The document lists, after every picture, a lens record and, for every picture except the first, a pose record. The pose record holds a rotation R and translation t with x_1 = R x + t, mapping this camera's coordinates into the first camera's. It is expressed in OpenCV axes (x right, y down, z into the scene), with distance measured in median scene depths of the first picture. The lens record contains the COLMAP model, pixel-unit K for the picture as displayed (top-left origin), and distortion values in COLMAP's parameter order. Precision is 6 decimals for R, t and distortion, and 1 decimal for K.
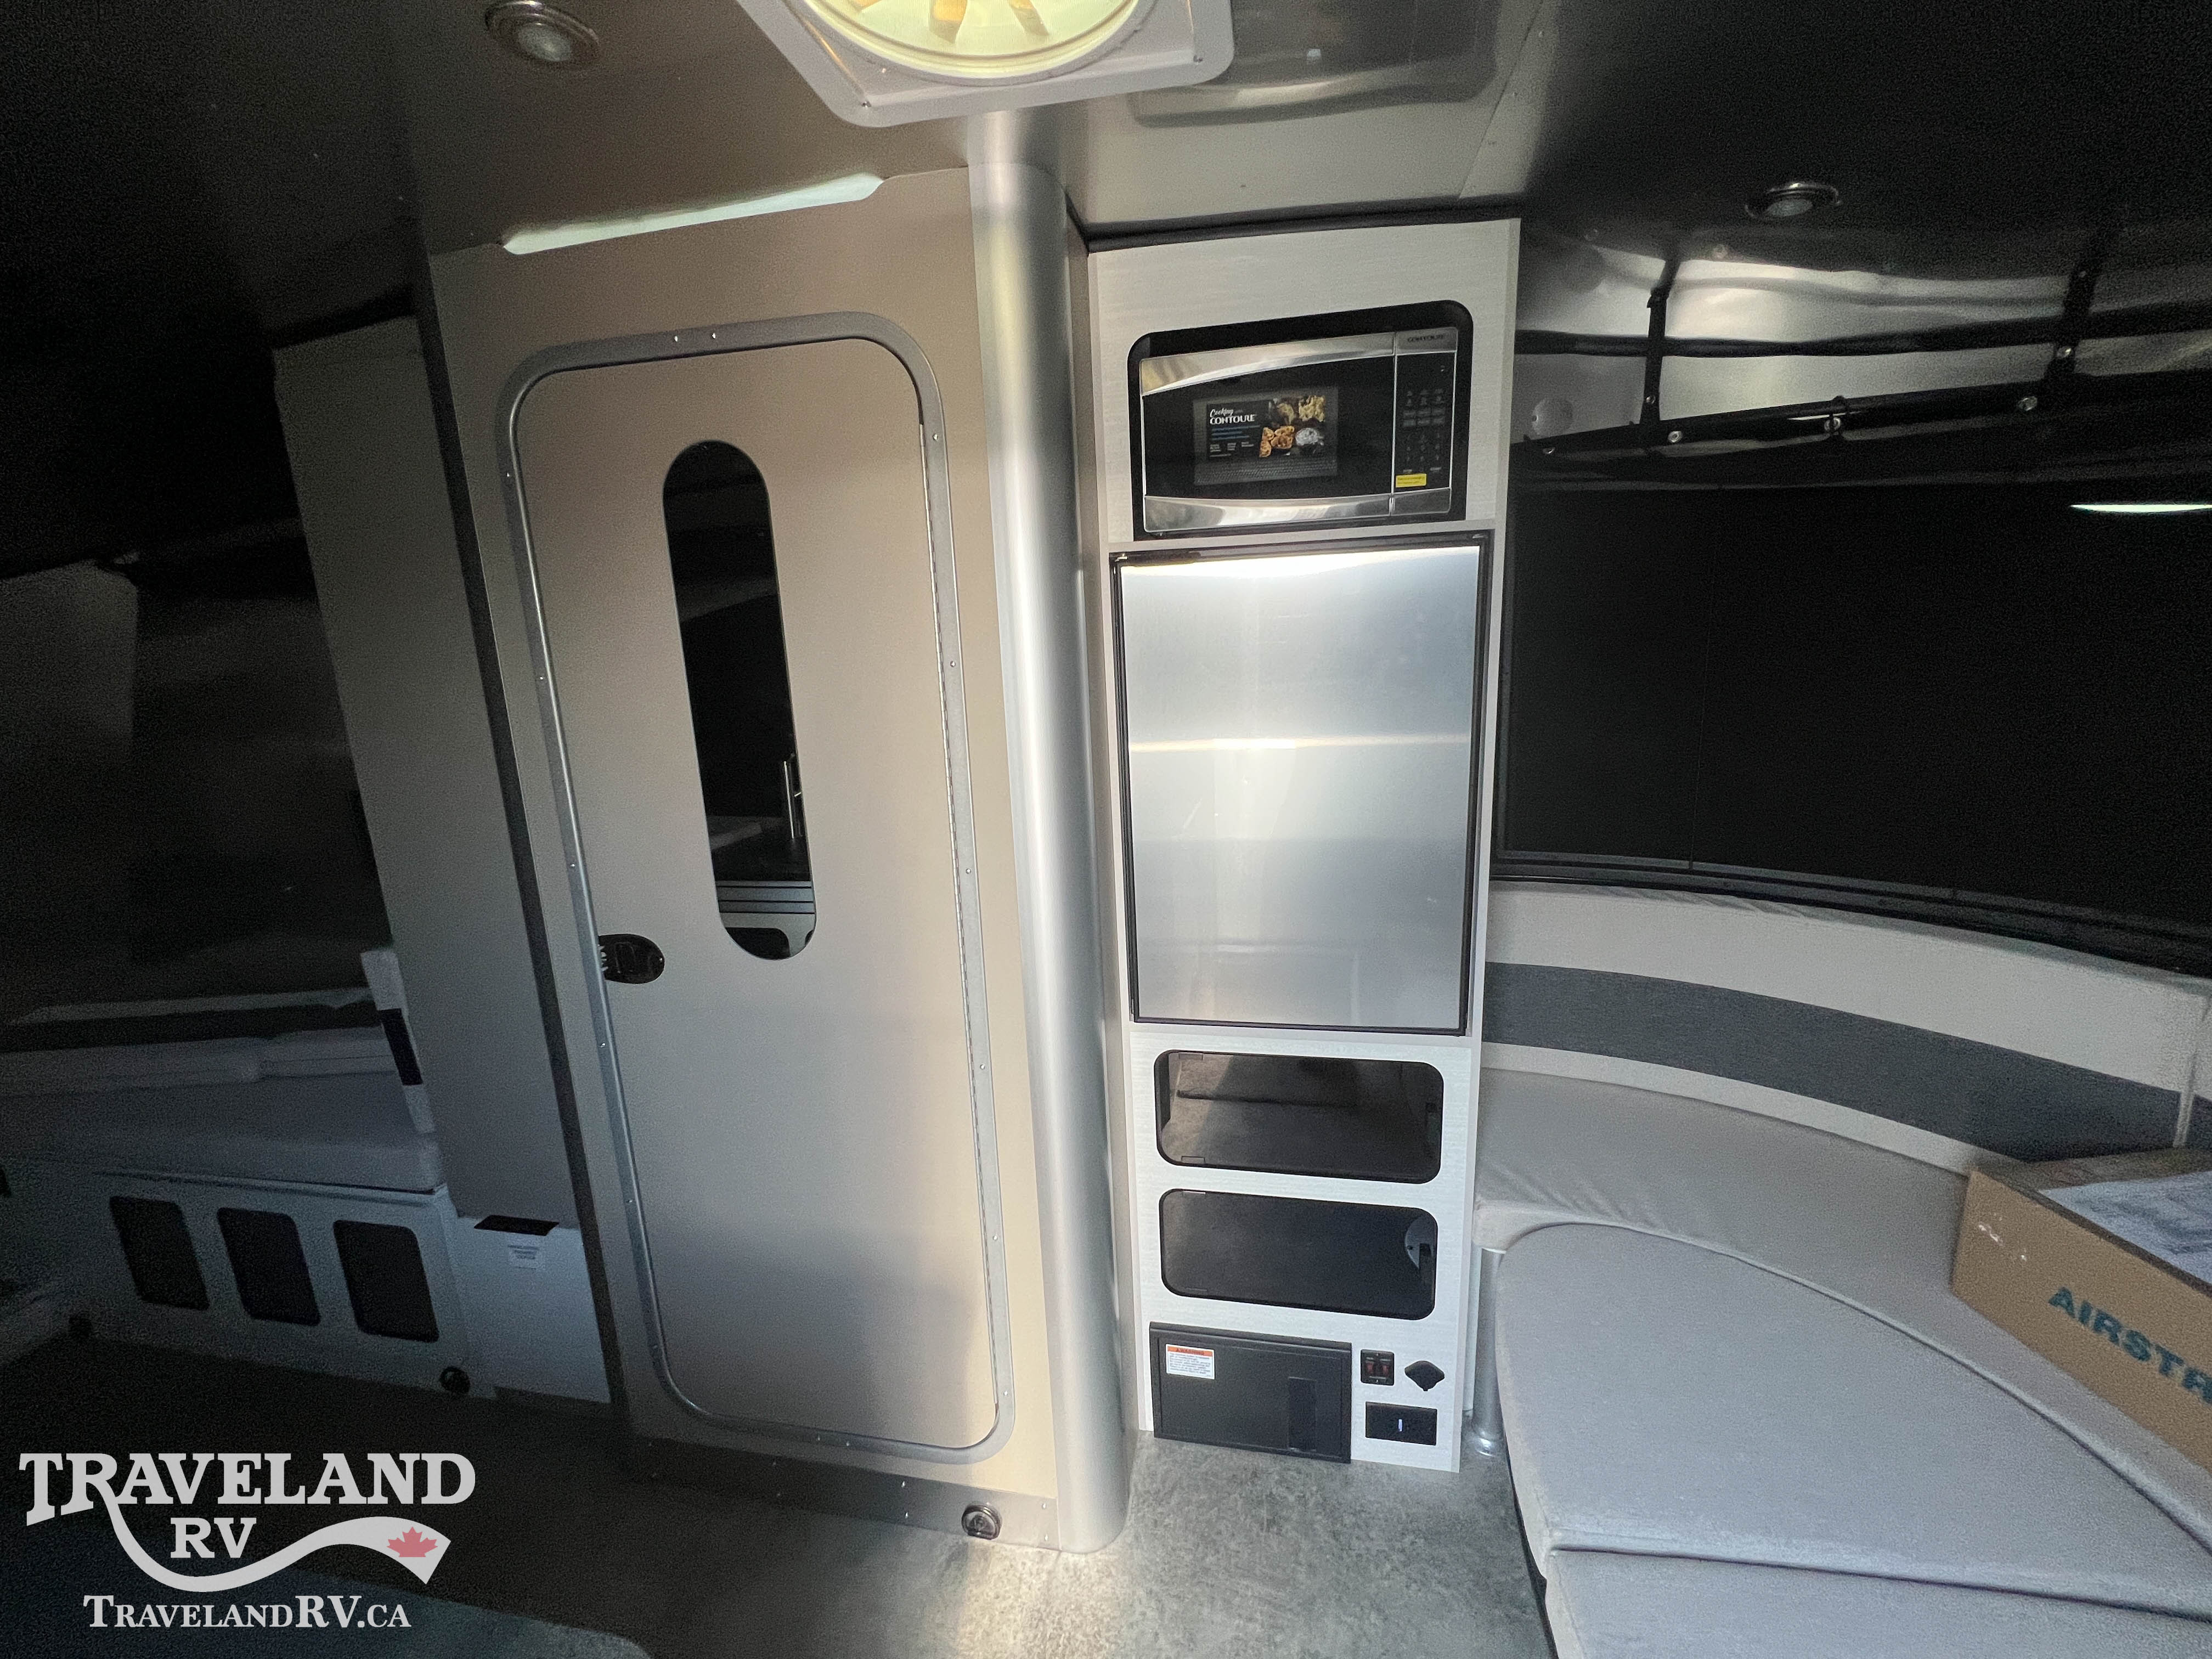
lens RADIAL K [[891.1, 0, 1103.0], [0, 891.1, 830.2], [0, 0, 1]] dist [0.000700, 0.000023]
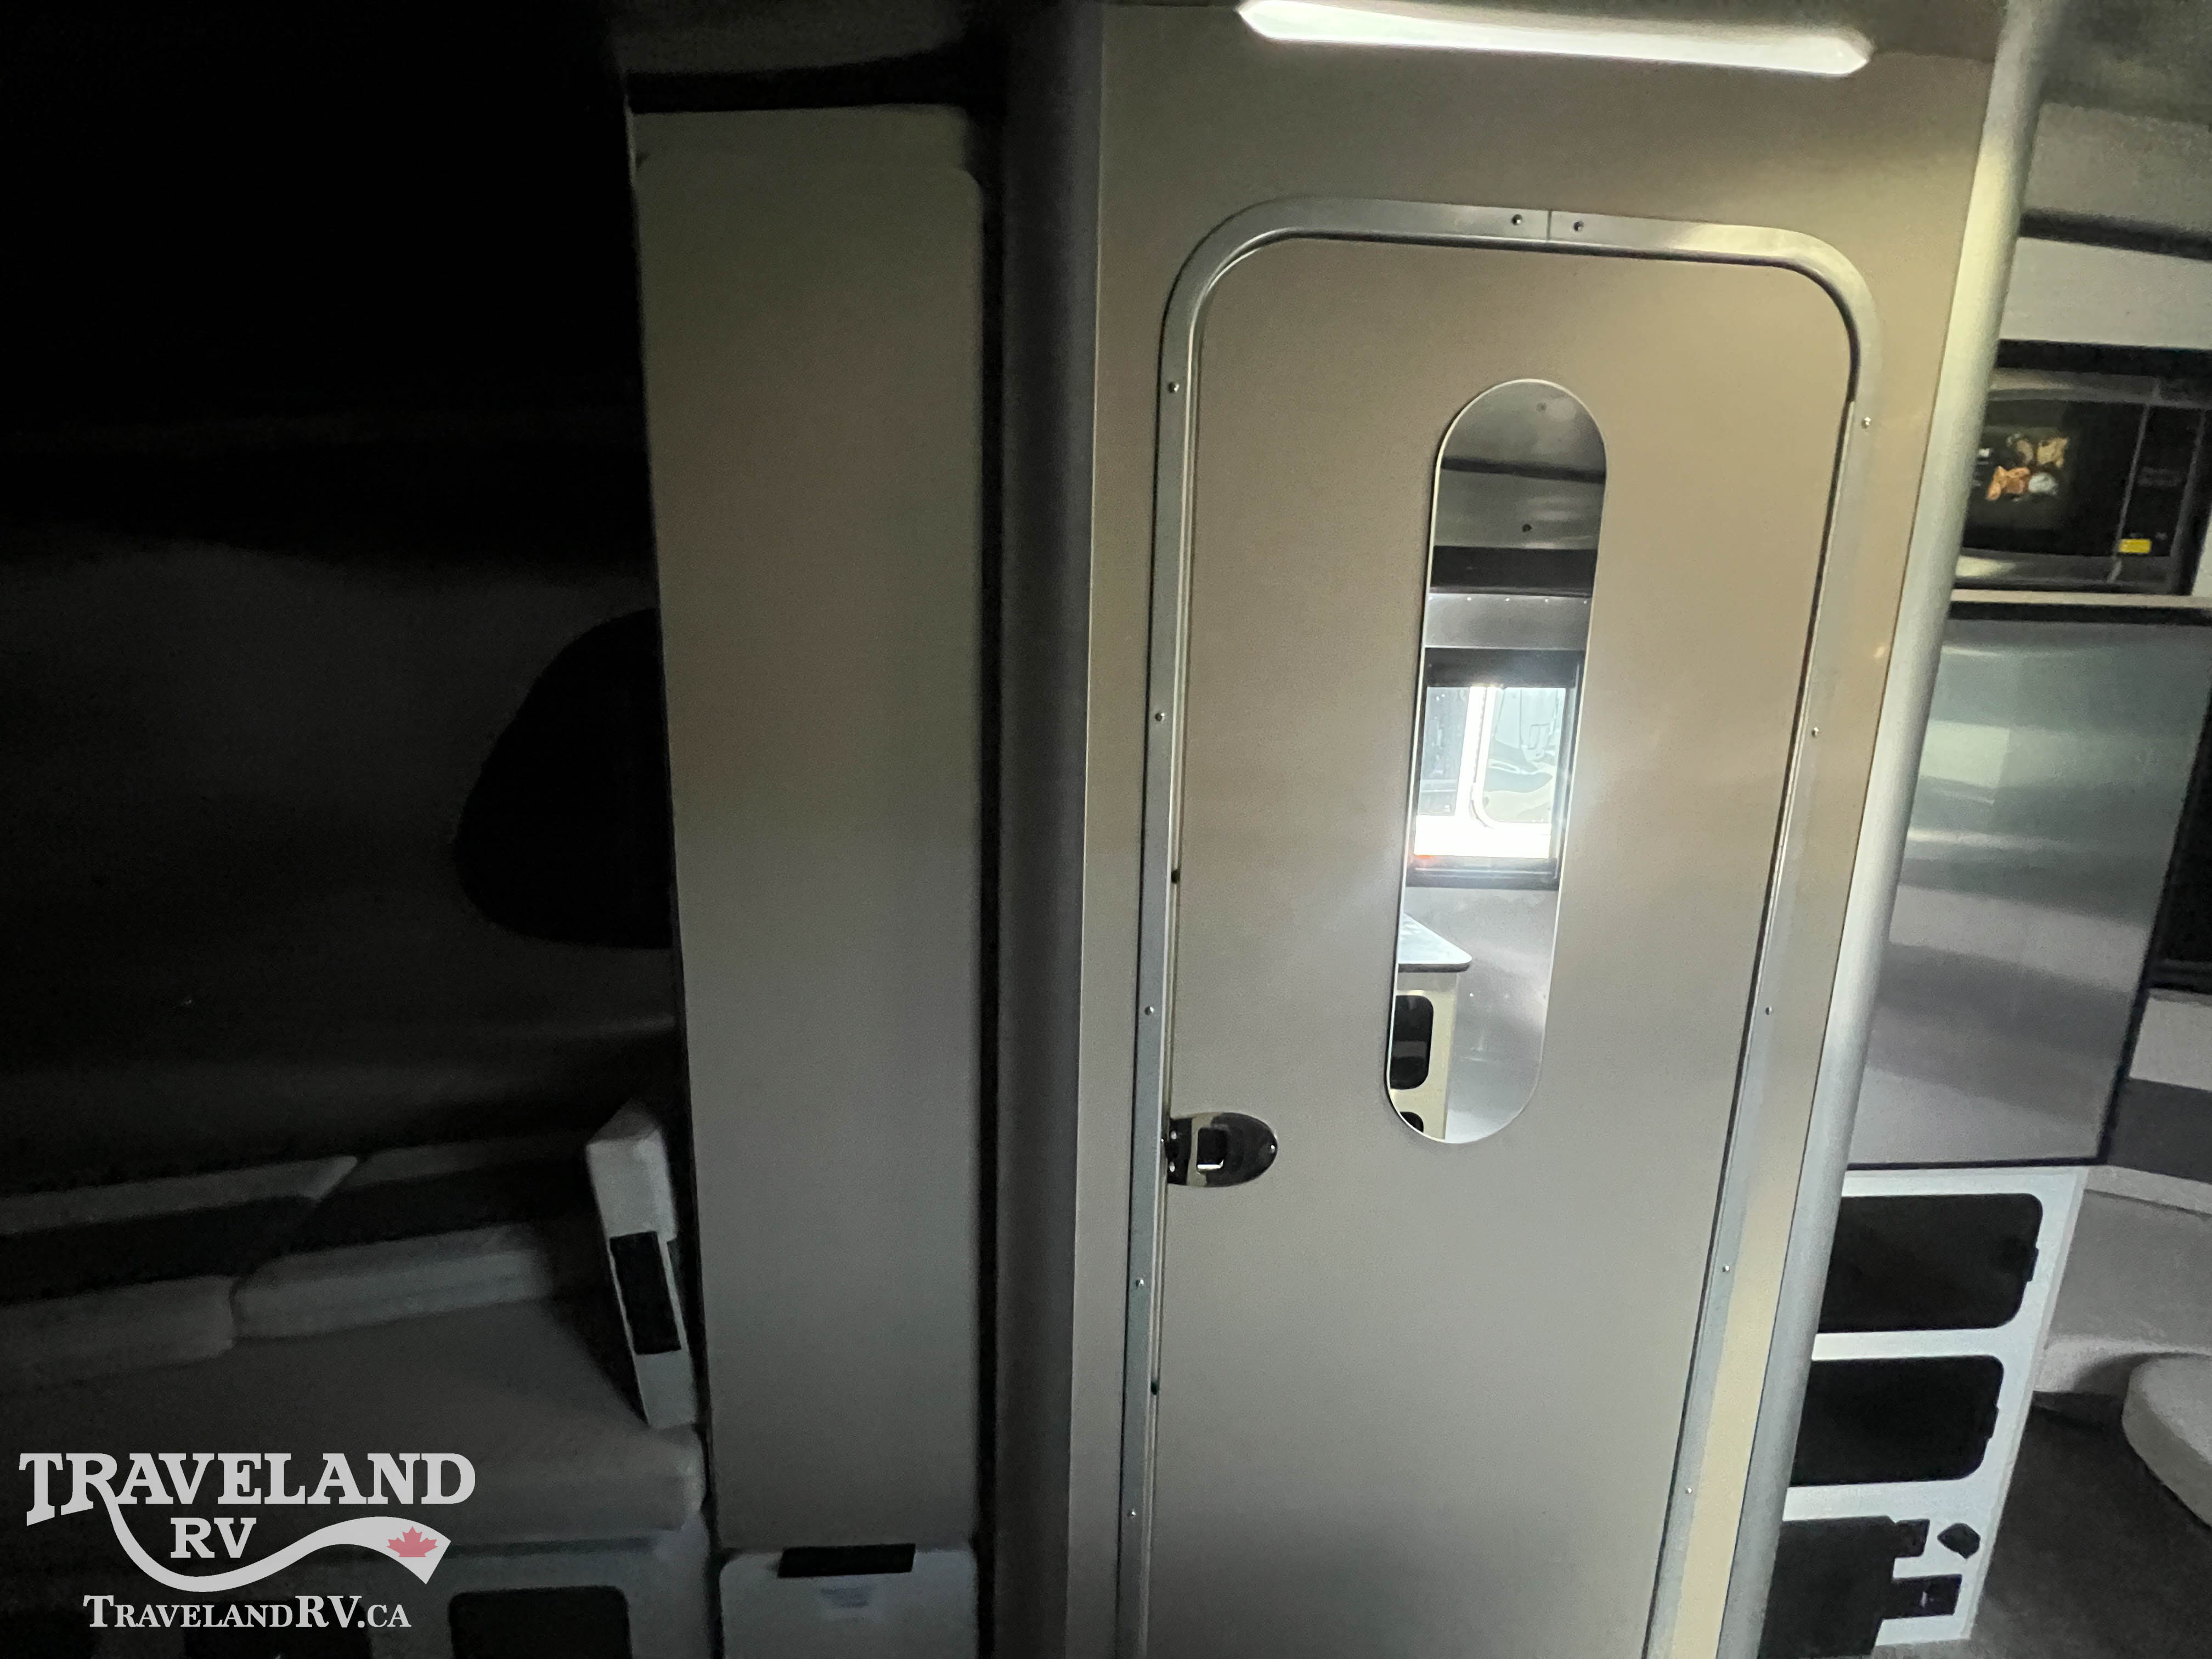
lens RADIAL K [[884.2, 0, 1108.0], [0, 884.2, 825.9], [0, 0, 1]] dist [-0.001128, -0.000342]
pose [[0.963847, 0.018279, 0.265827, -0.780748], [-0.009509, 0.999368, -0.034244, -0.068101], [-0.266285, 0.030478, 0.963412, 0.394672]]
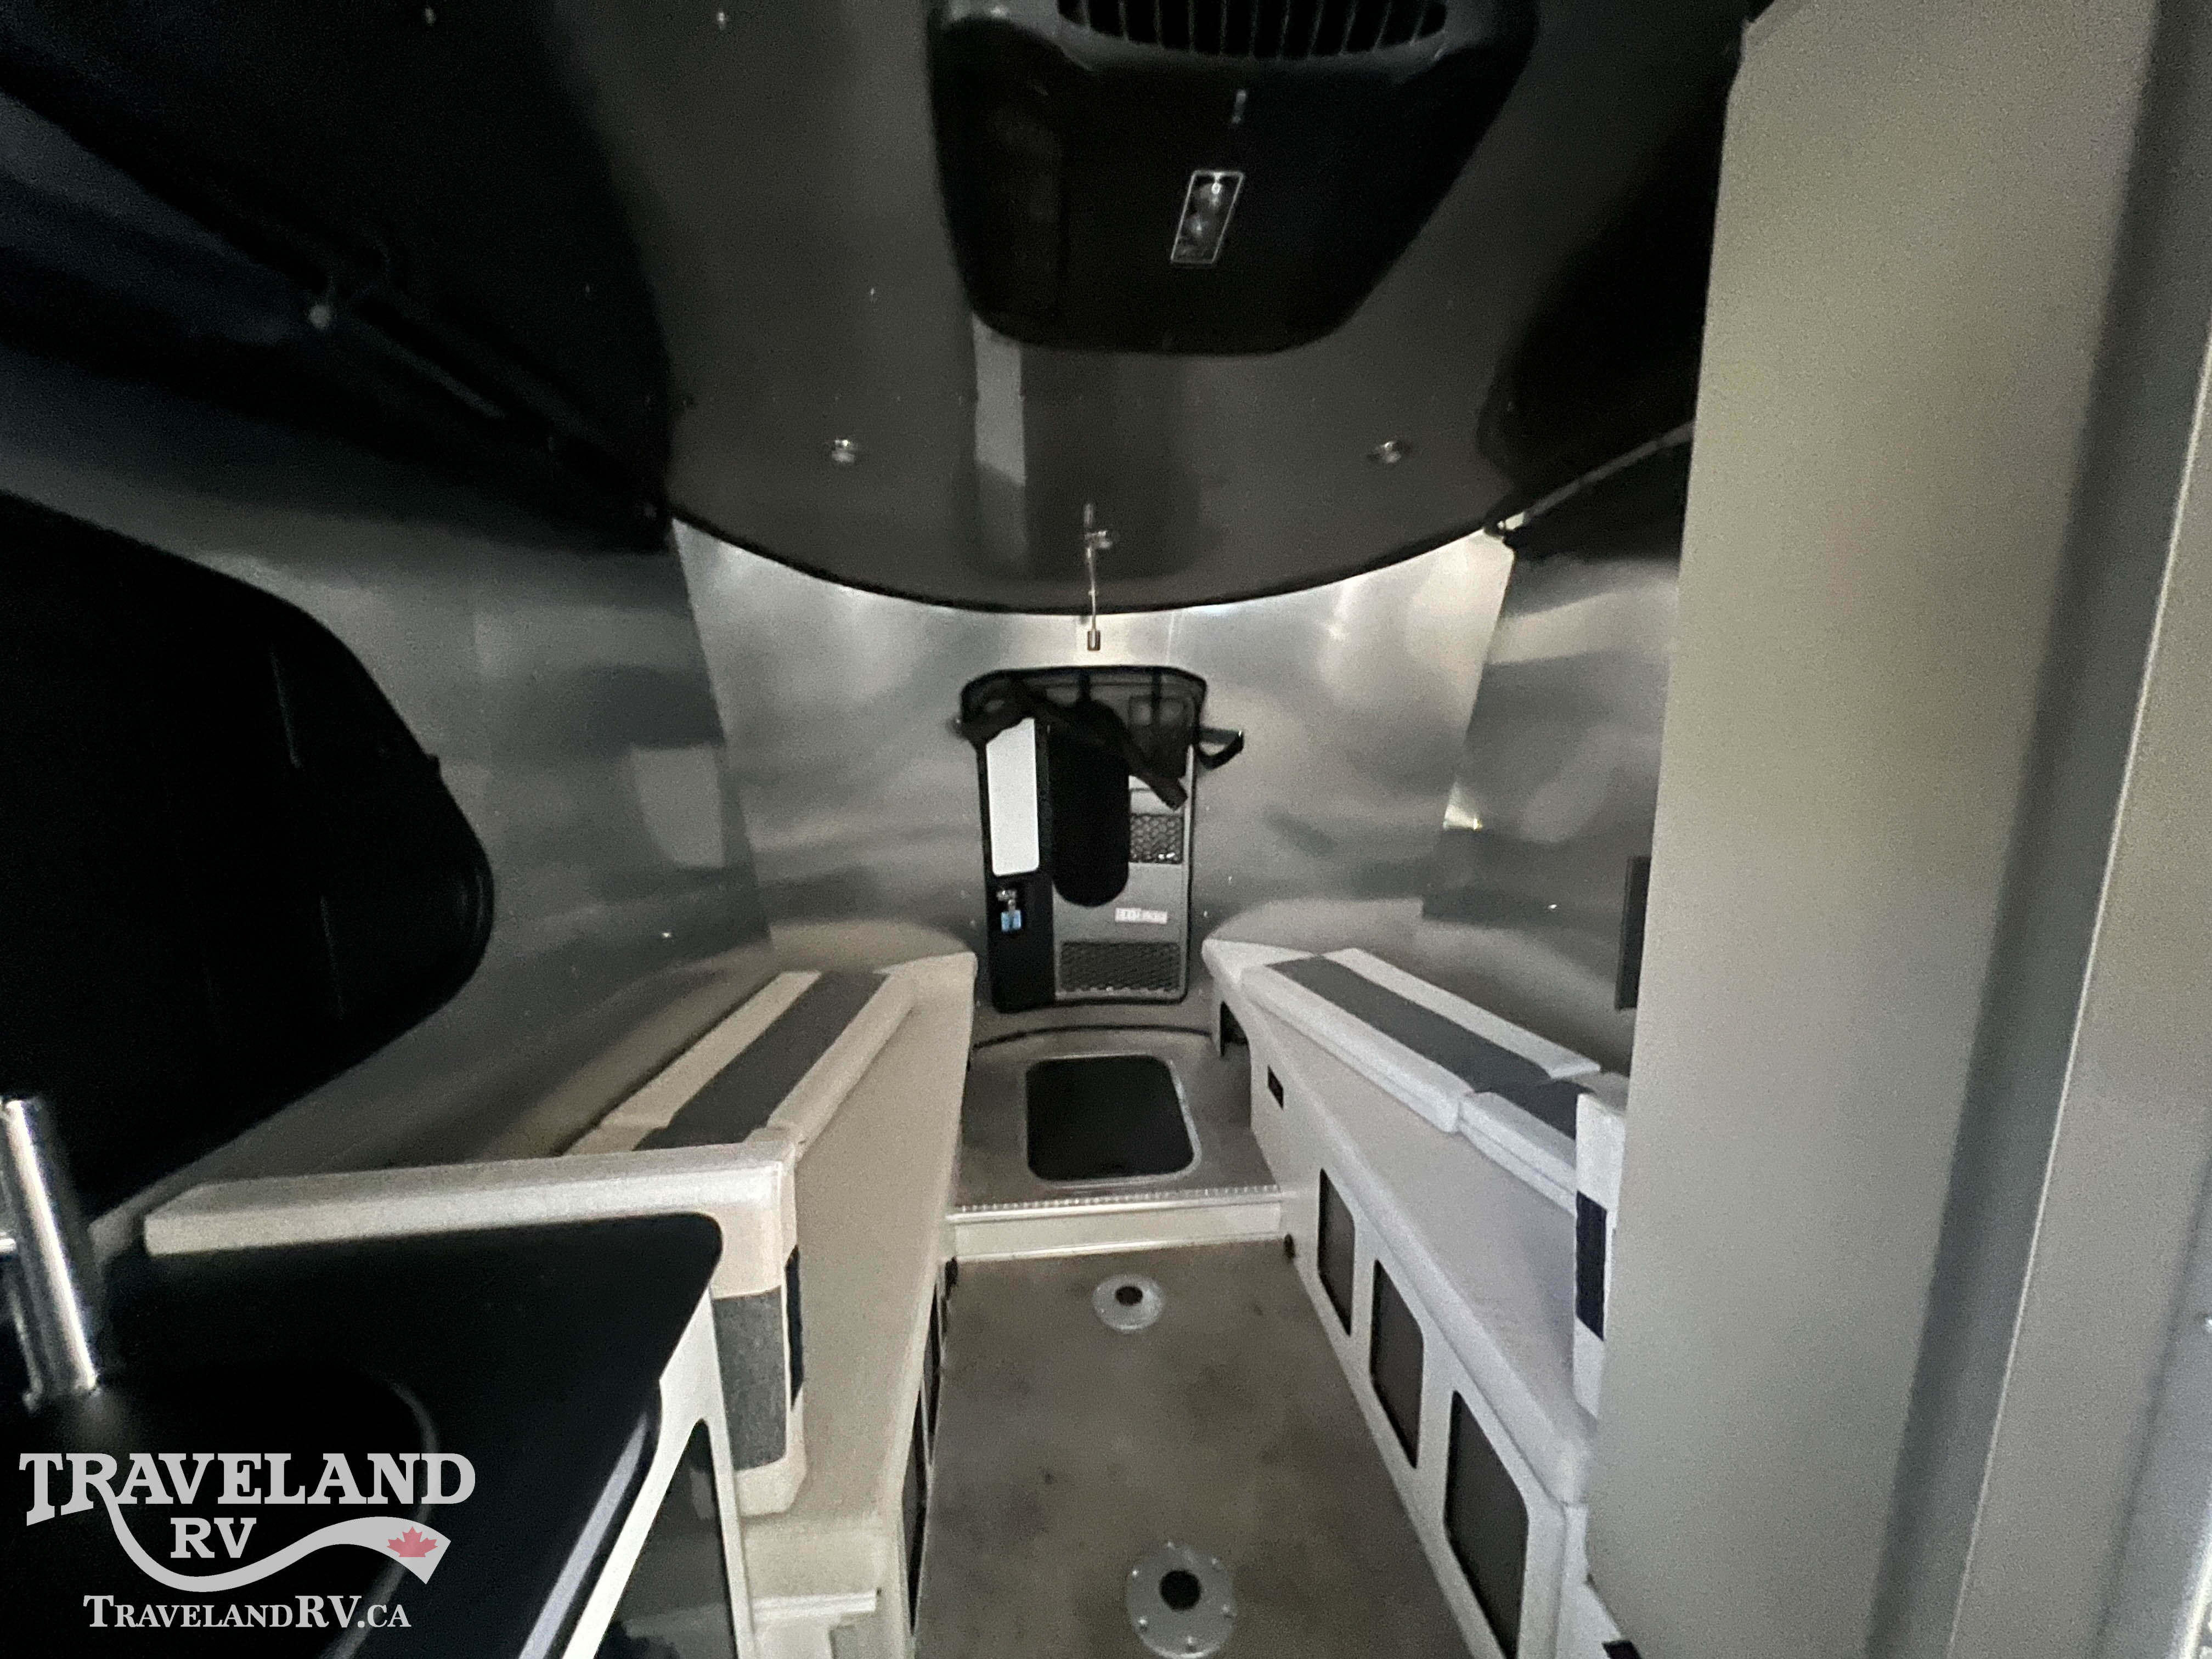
lens RADIAL K [[884.5, 0, 1100.1], [0, 884.5, 826.1], [0, 0, 1]] dist [-0.002569, -0.000424]
pose [[0.287209, 0.207798, -0.935057, -0.456796], [-0.196405, 0.968220, 0.154841, -0.087849], [0.937516, 0.139178, 0.318894, 0.541966]]
